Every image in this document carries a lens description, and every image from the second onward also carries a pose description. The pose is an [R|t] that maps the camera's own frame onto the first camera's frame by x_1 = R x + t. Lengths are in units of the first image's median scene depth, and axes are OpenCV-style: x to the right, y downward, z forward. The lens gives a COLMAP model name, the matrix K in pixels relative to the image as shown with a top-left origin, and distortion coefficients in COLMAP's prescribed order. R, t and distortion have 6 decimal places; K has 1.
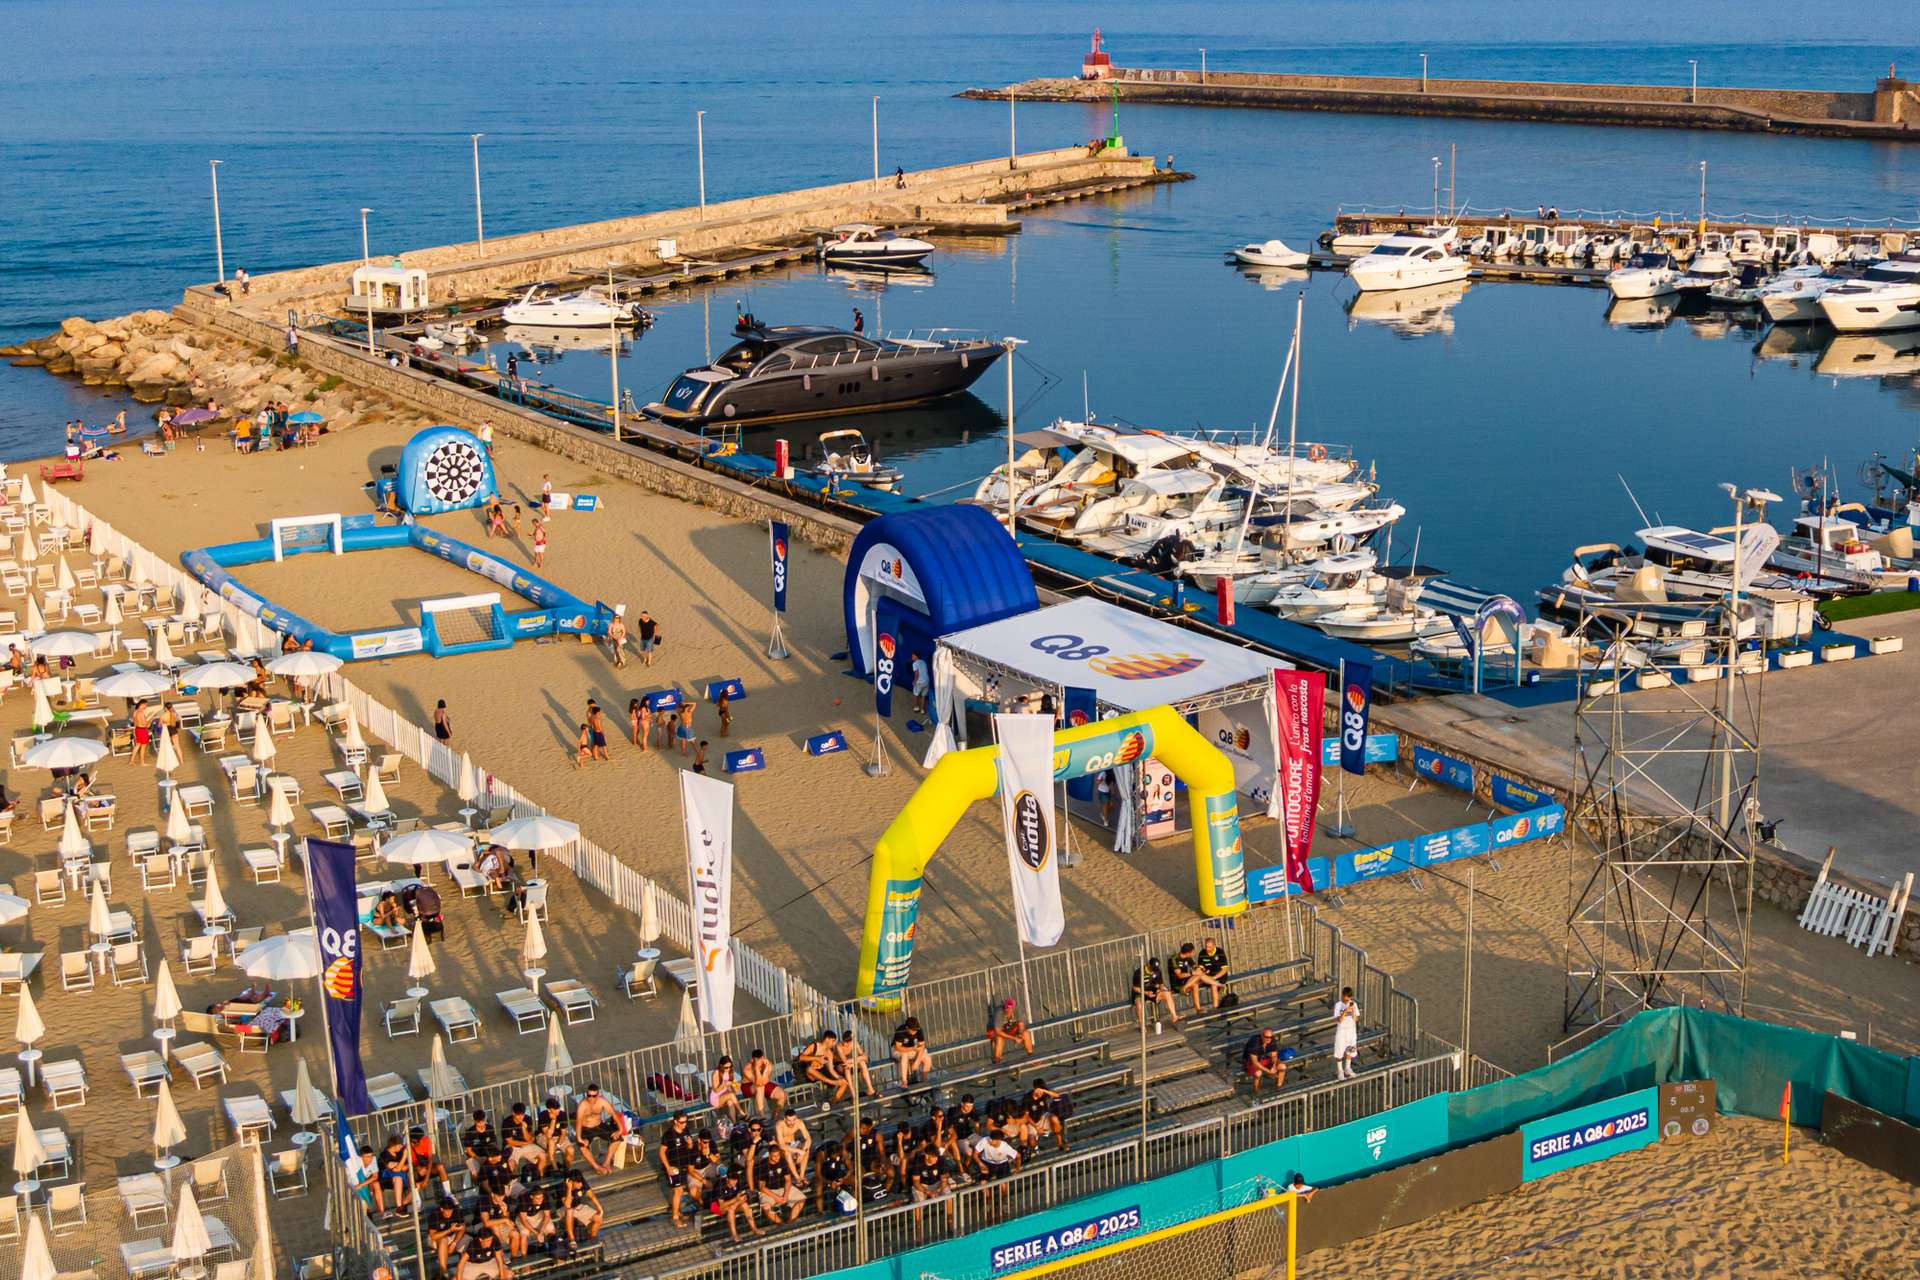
lens RADIAL K [[2621.3, 0, 962.0], [0, 2621.3, 638.2], [0, 0, 1]] dist [0.018754, 0.000000]
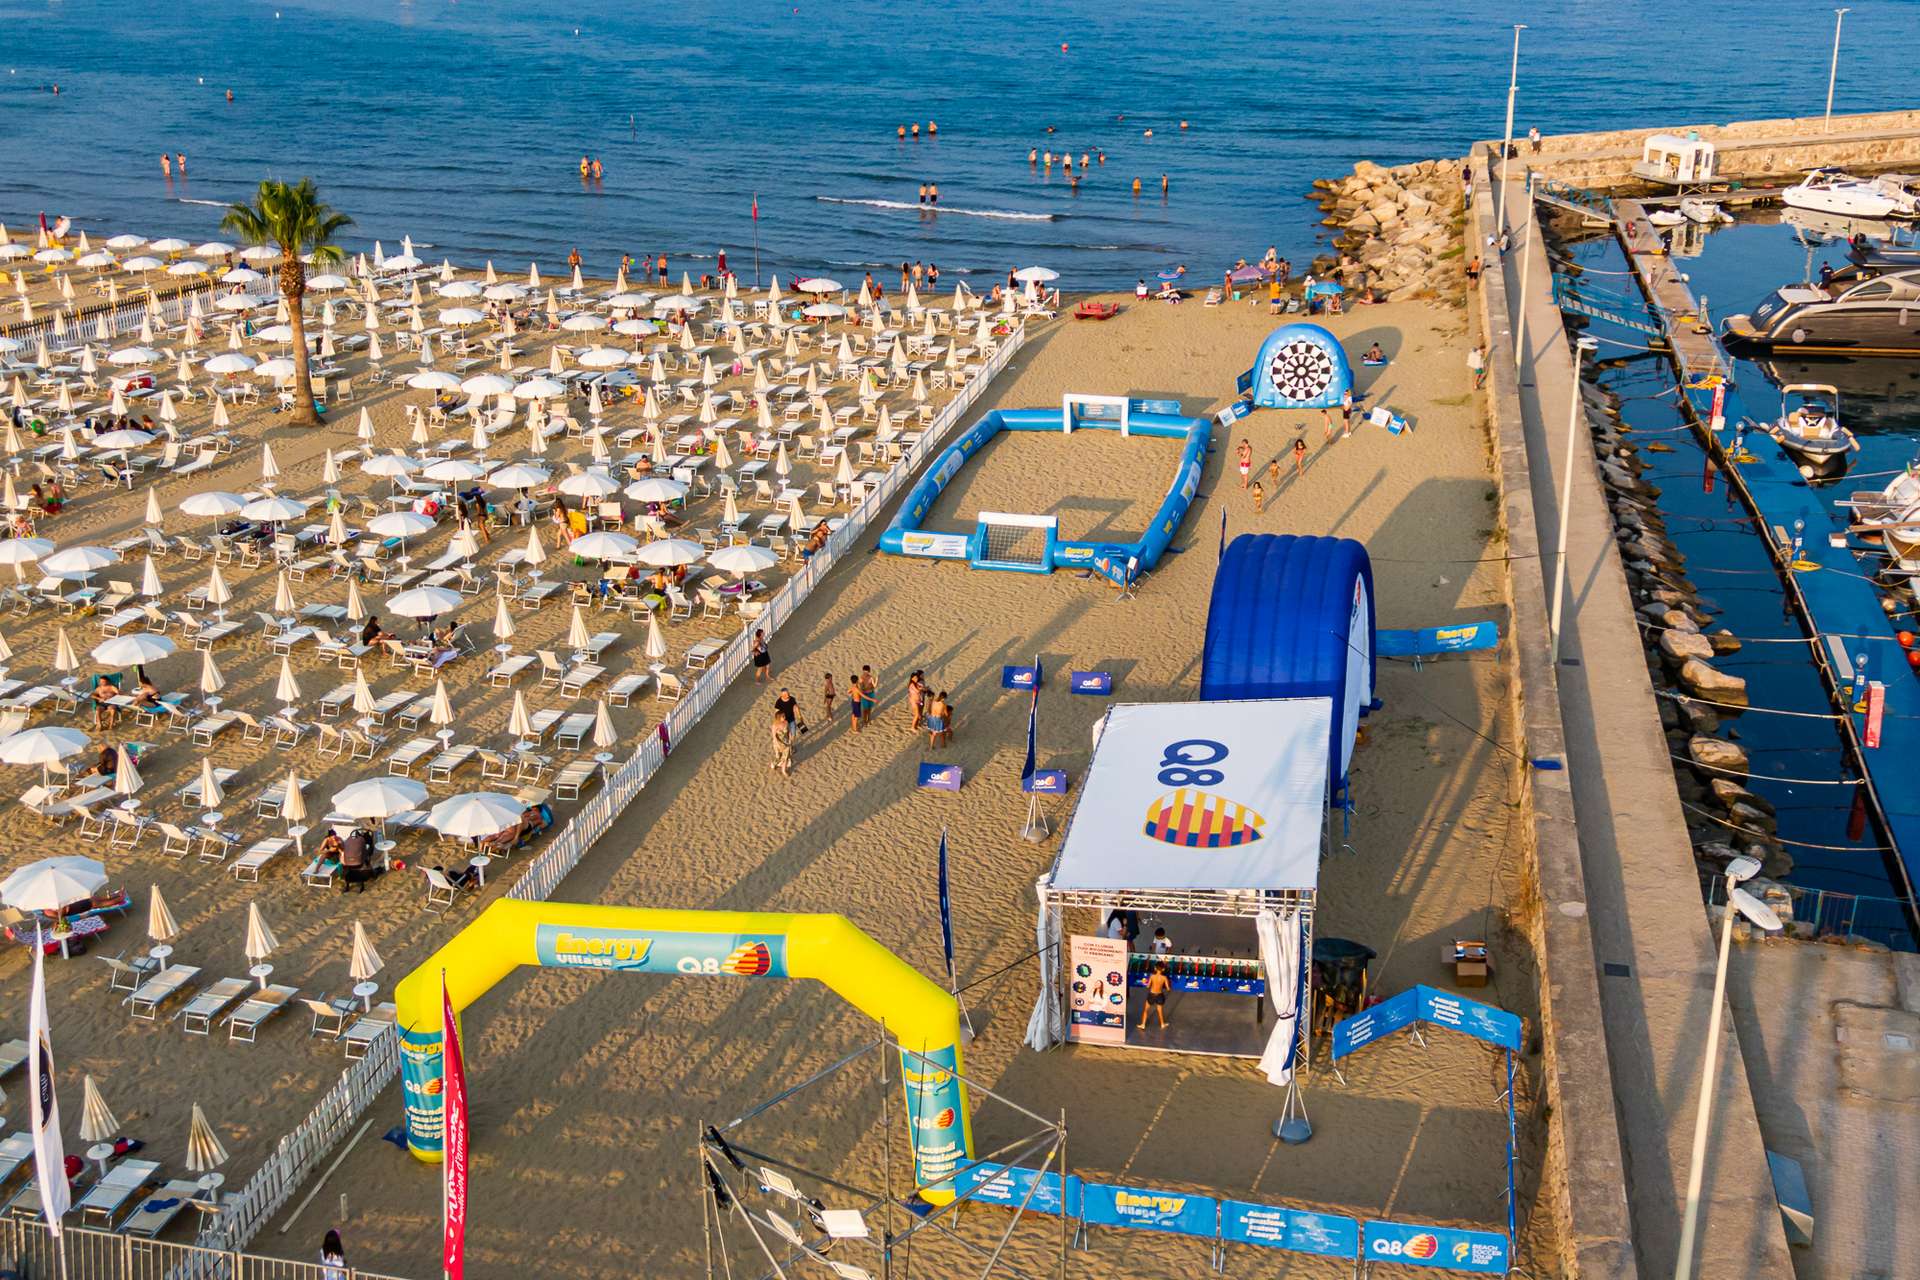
lens RADIAL K [[2069.6, 0, 960.2], [0, 2069.6, 640.9], [0, 0, 1]] dist [0.002399, 0.000000]
pose [[0.723078, 0.245559, -0.645646, 0.250217], [-0.162222, 0.968906, 0.186827, -0.089700], [0.671448, -0.030352, 0.740430, 0.316463]]
